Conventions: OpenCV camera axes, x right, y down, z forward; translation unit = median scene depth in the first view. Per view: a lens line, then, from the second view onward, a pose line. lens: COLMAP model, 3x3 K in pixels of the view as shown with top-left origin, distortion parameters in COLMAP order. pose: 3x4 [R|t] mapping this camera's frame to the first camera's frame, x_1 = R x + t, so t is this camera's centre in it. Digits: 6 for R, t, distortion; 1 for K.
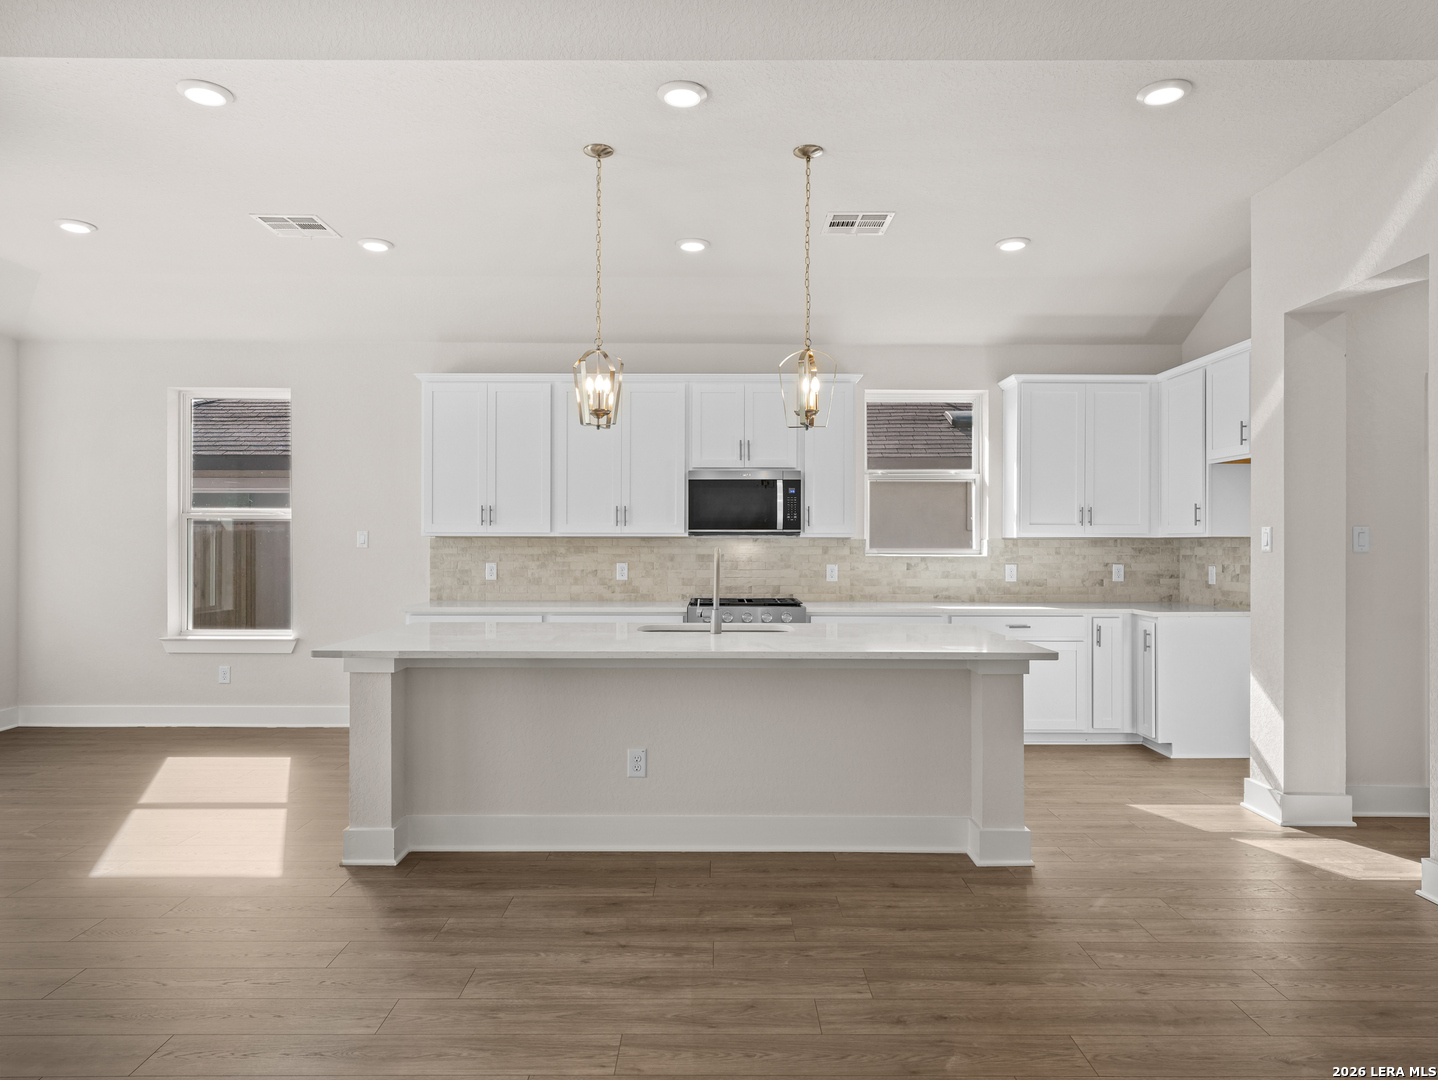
lens RADIAL K [[857.8, 0, 719.0], [0, 857.8, 540.0], [0, 0, 1]] dist [0.000200, 0.000563]
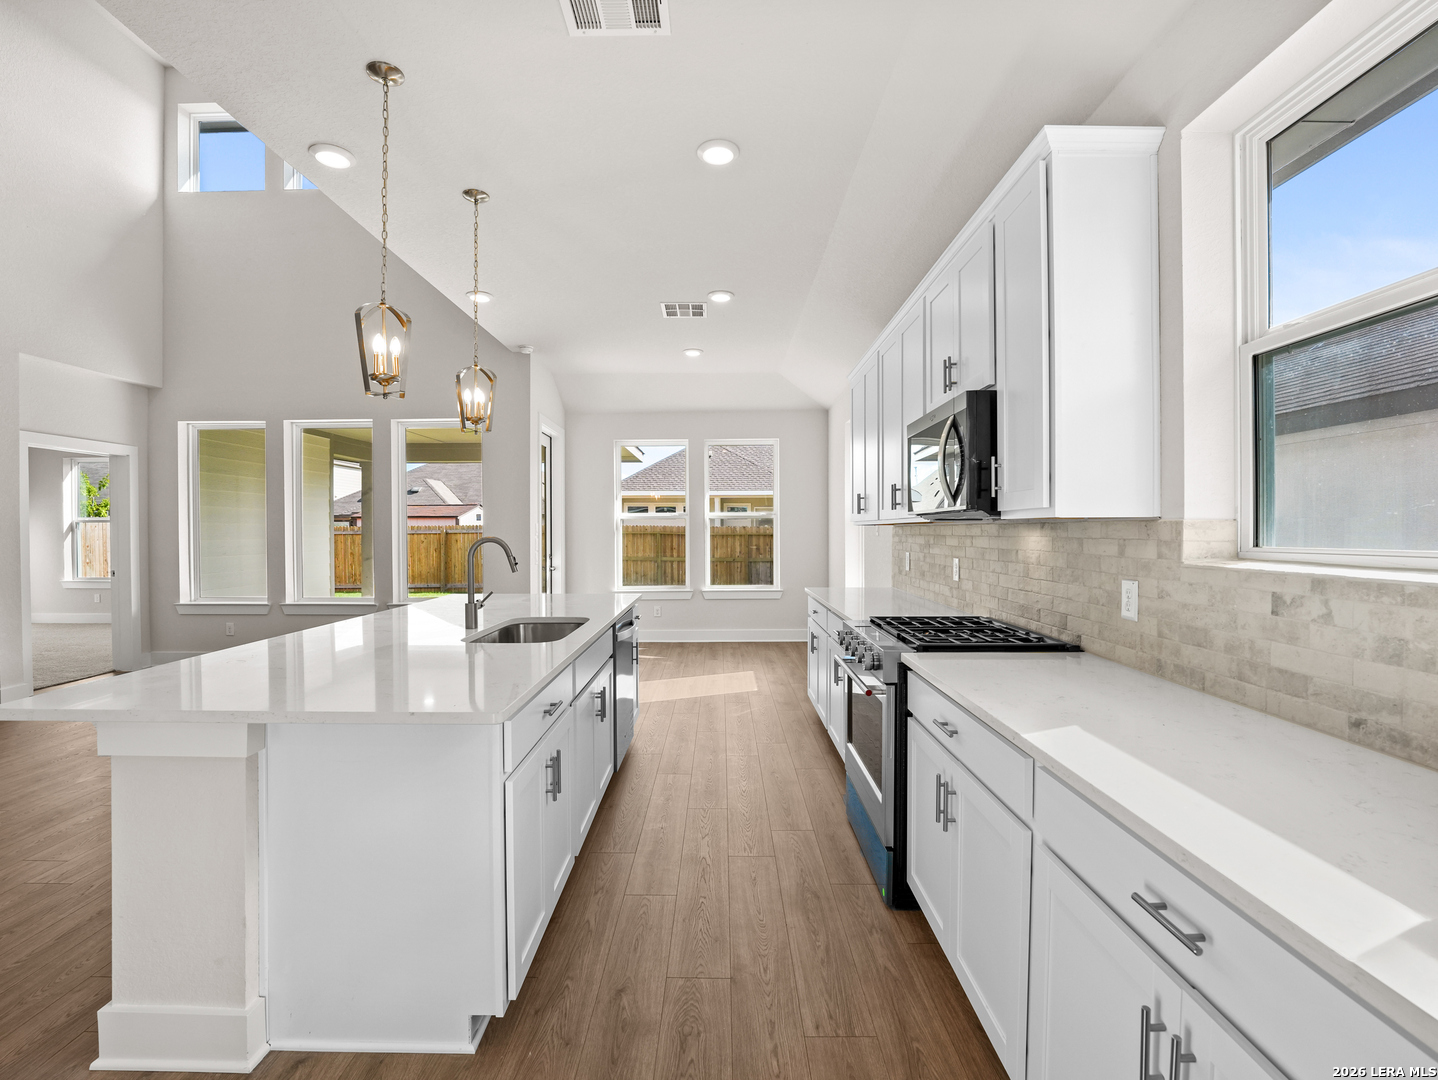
lens RADIAL K [[660.8, 0, 711.5], [0, 660.8, 543.4], [0, 0, 1]] dist [0.003015, -0.000302]
pose [[-0.025754, 0.014685, -0.999560, 0.471096], [-0.006348, 0.999870, 0.014853, 0.006111], [0.999648, 0.006728, -0.025658, 0.797021]]
